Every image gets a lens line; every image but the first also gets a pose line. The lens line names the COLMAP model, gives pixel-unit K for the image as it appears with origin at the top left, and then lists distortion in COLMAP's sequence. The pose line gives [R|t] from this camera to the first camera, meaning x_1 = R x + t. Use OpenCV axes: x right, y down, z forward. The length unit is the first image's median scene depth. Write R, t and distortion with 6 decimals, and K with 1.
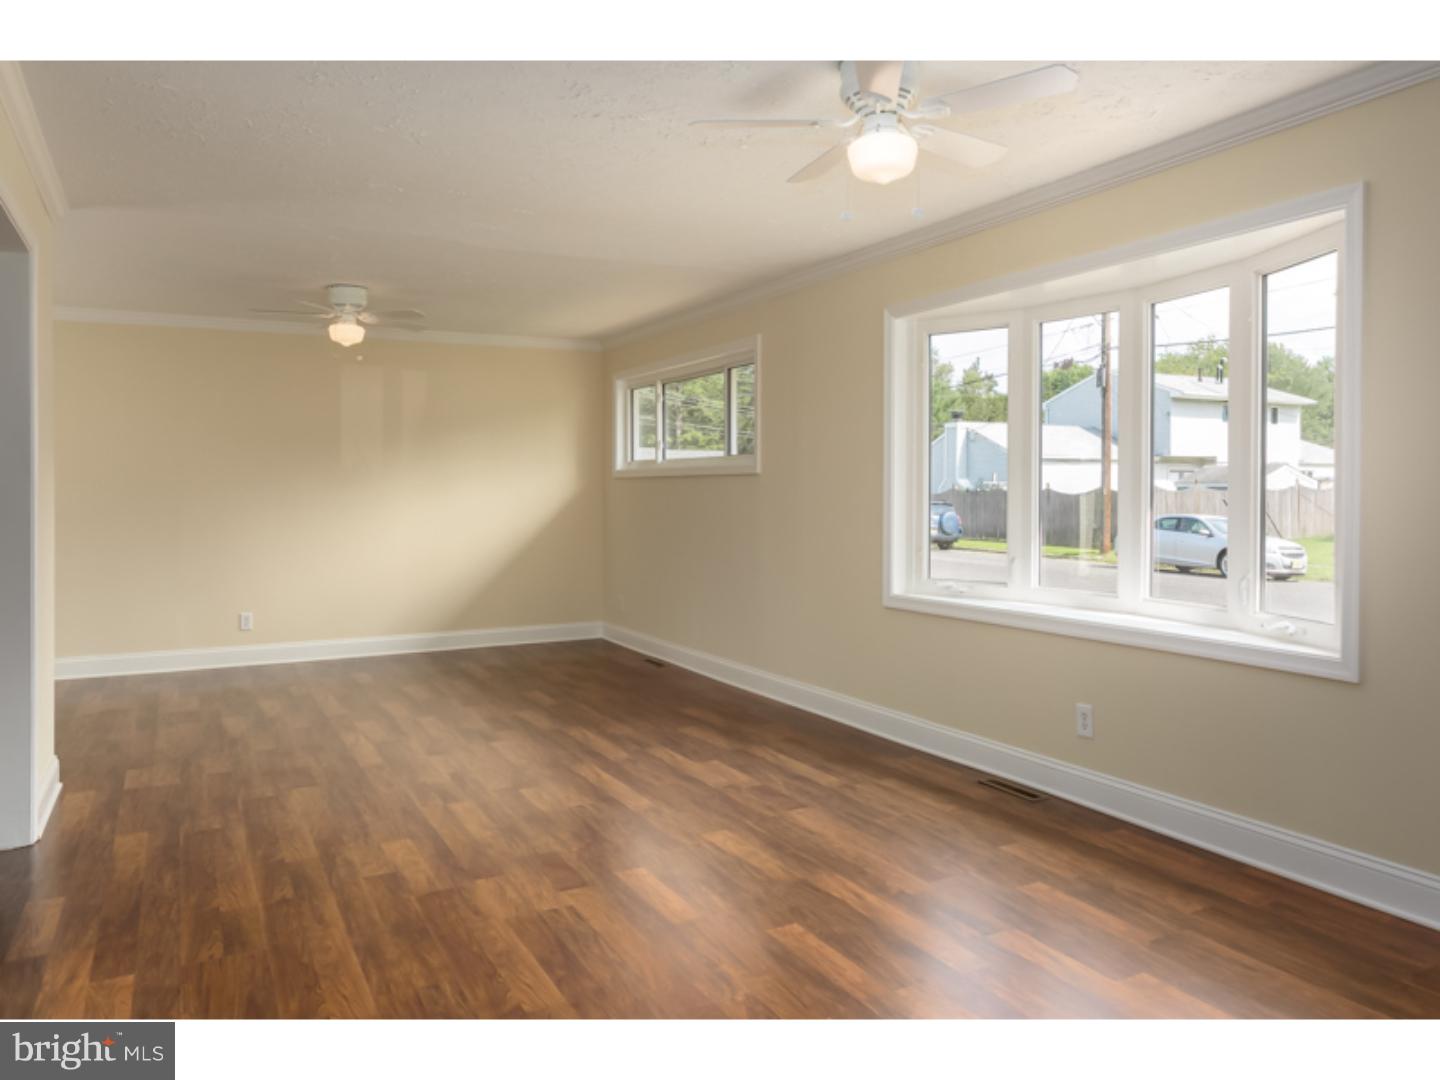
lens RADIAL K [[1017.3, 0, 708.6], [0, 1017.3, 490.0], [0, 0, 1]] dist [0.005744, -0.000649]
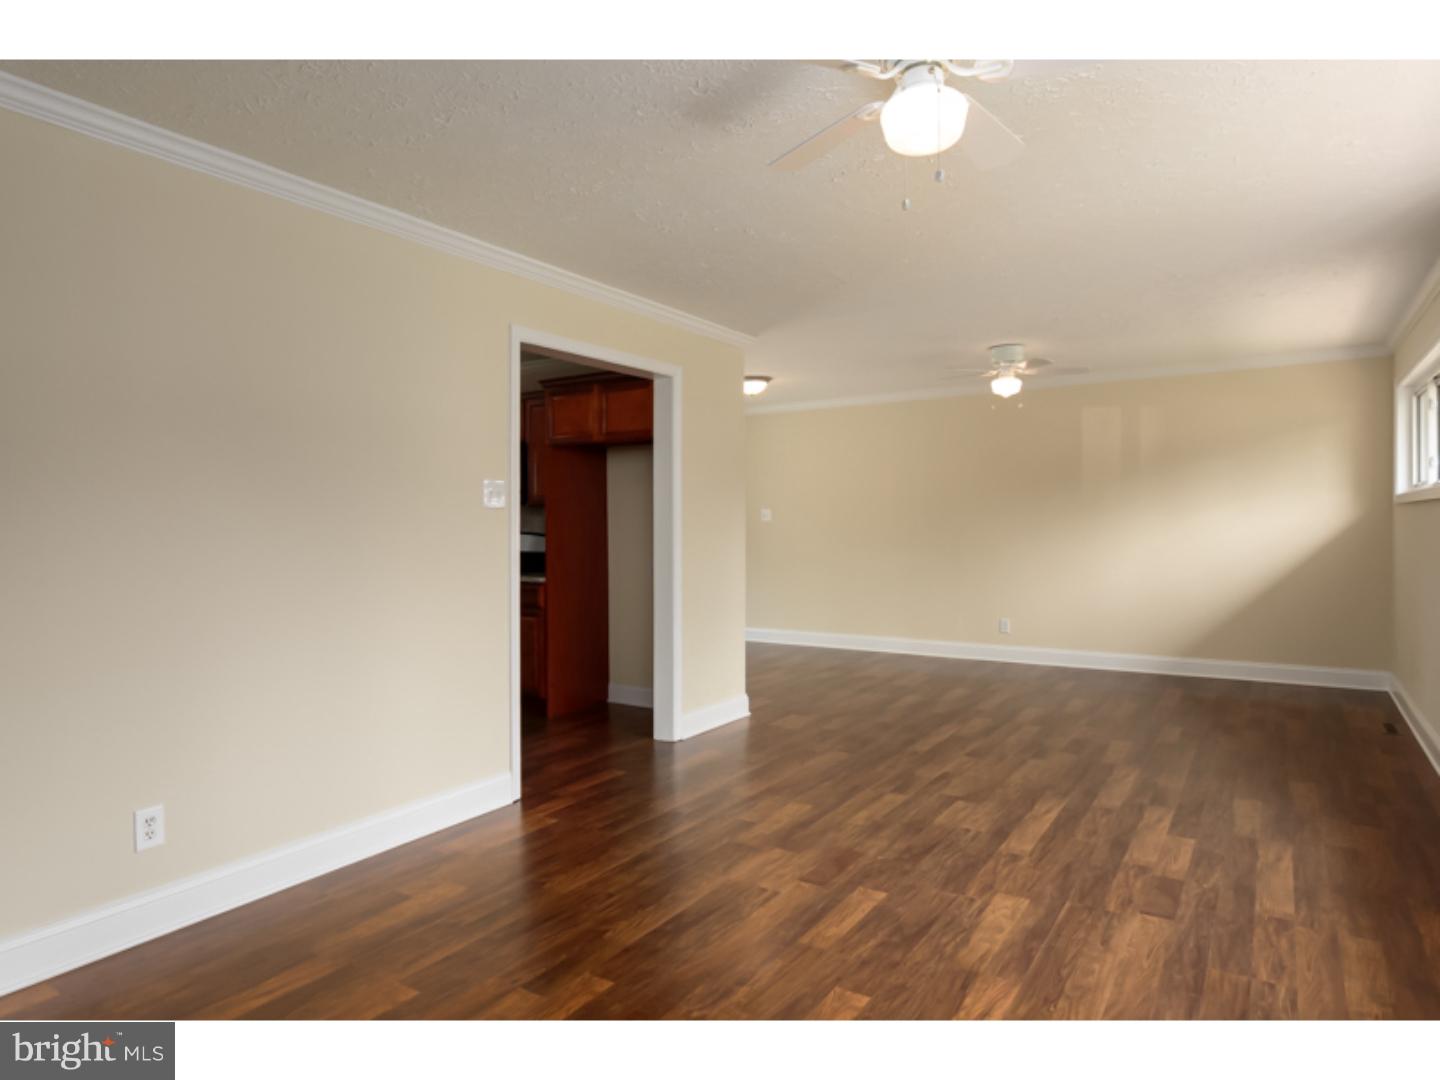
lens RADIAL K [[836.5, 0, 729.9], [0, 836.5, 526.2], [0, 0, 1]] dist [0.004551, -0.000780]
pose [[0.506550, 0.002463, -0.862207, 0.548418], [0.005863, 0.999963, 0.006302, -0.002992], [0.862191, -0.008247, 0.506517, 0.420274]]
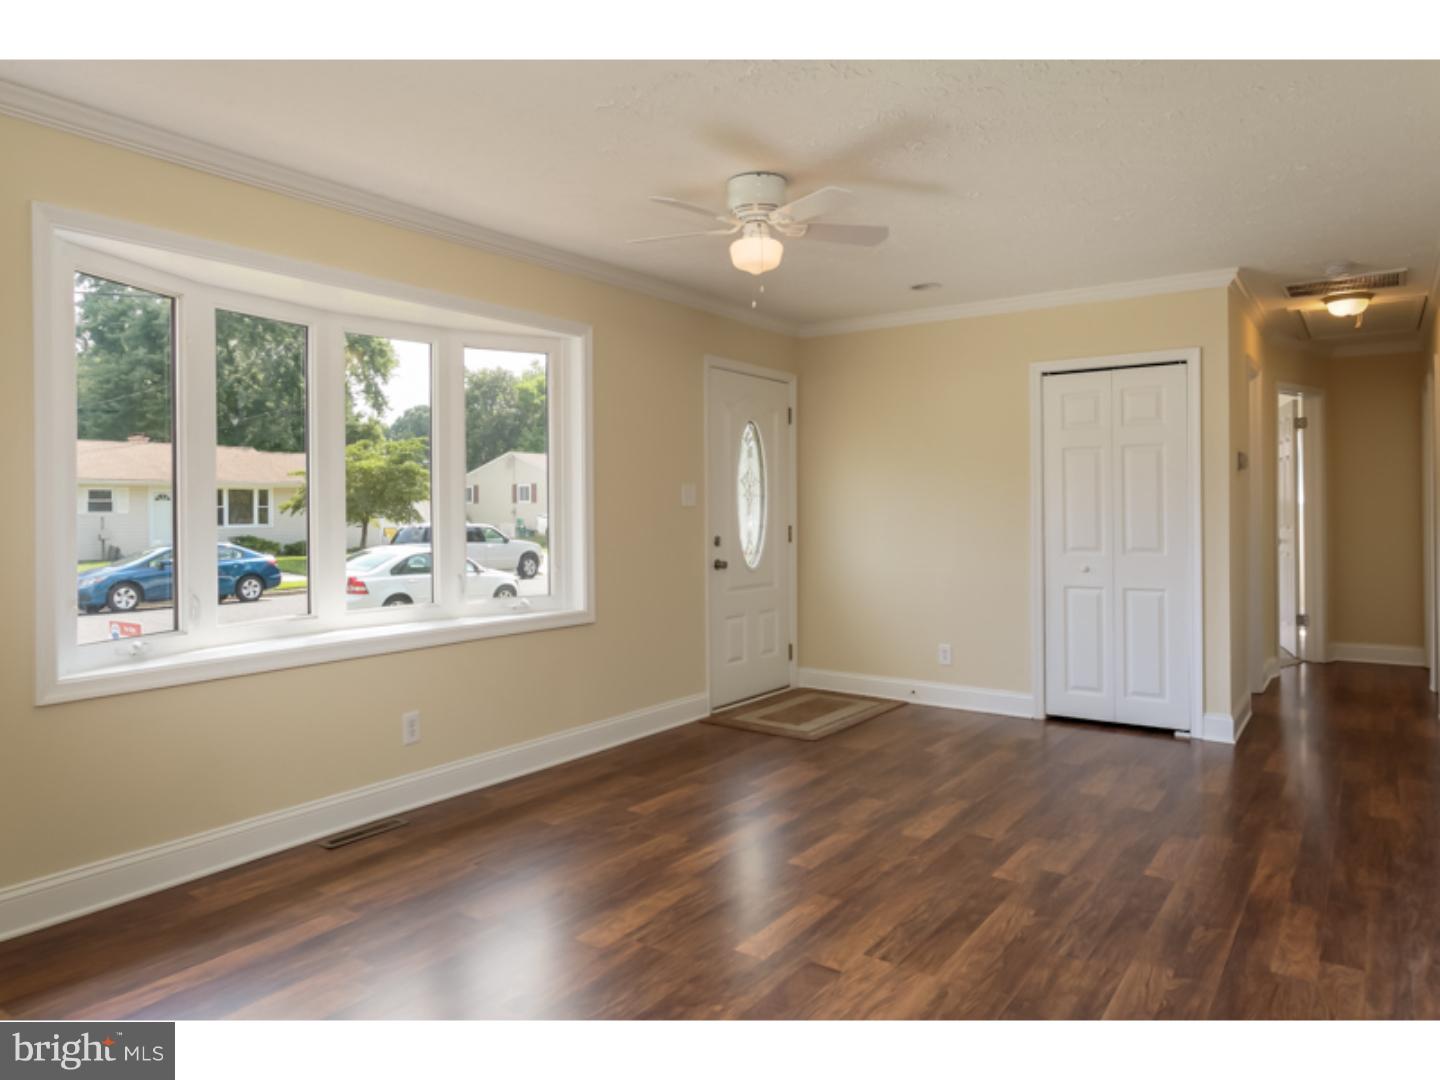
lens RADIAL K [[958.4, 0, 716.2], [0, 958.4, 510.0], [0, 0, 1]] dist [-0.005171, 0.002299]
pose [[-0.464009, 0.001969, 0.885828, -0.729010], [0.004824, 0.999988, 0.000304, 0.002703], [-0.885817, 0.004415, -0.464013, 1.313900]]
